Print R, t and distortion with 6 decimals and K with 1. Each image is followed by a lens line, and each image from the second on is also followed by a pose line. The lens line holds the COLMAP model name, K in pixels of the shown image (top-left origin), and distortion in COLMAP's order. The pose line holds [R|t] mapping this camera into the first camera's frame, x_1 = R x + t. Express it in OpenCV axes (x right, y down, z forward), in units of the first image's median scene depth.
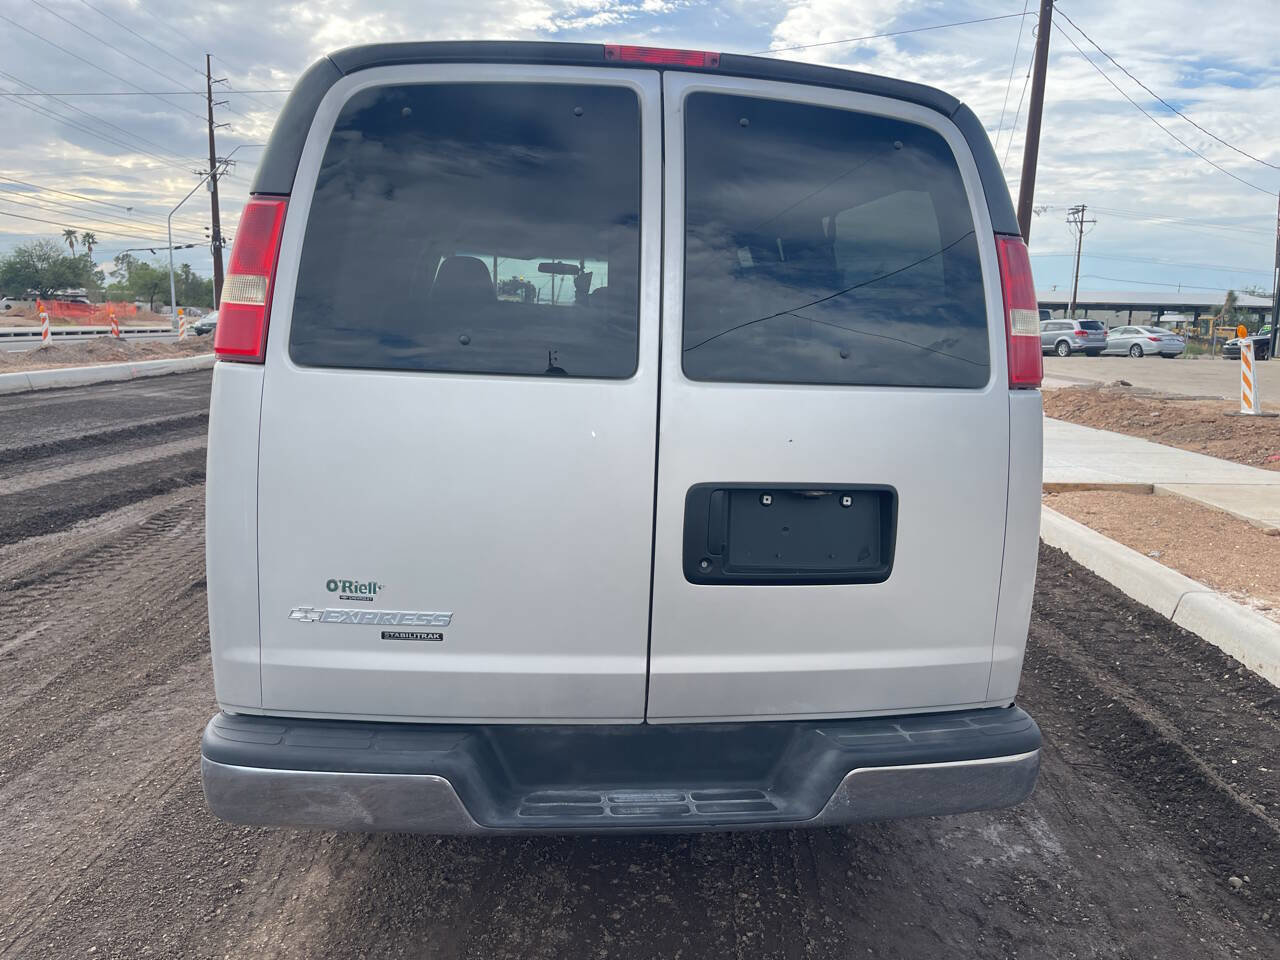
lens RADIAL K [[963.4, 0, 640.0], [0, 963.4, 480.0], [0, 0, 1]] dist [0.089406, -0.133457]
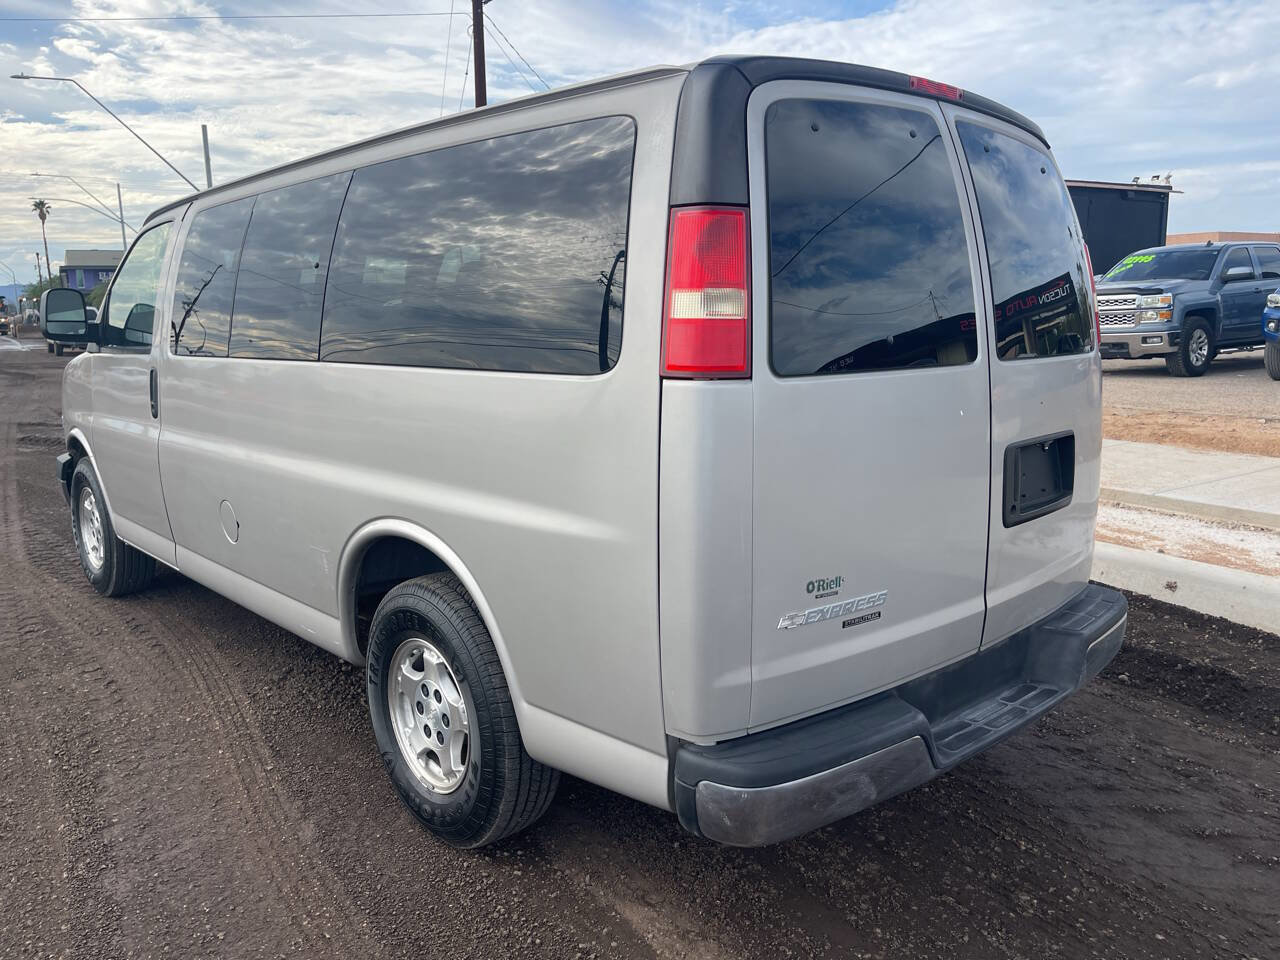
lens RADIAL K [[955.0, 0, 636.9], [0, 955.0, 479.4], [0, 0, 1]] dist [0.099414, -0.135276]
pose [[0.815773, -0.143128, 0.560383, -0.997635], [0.133254, 0.989342, 0.058705, -0.086158], [-0.562813, 0.026783, 0.826150, 0.257768]]
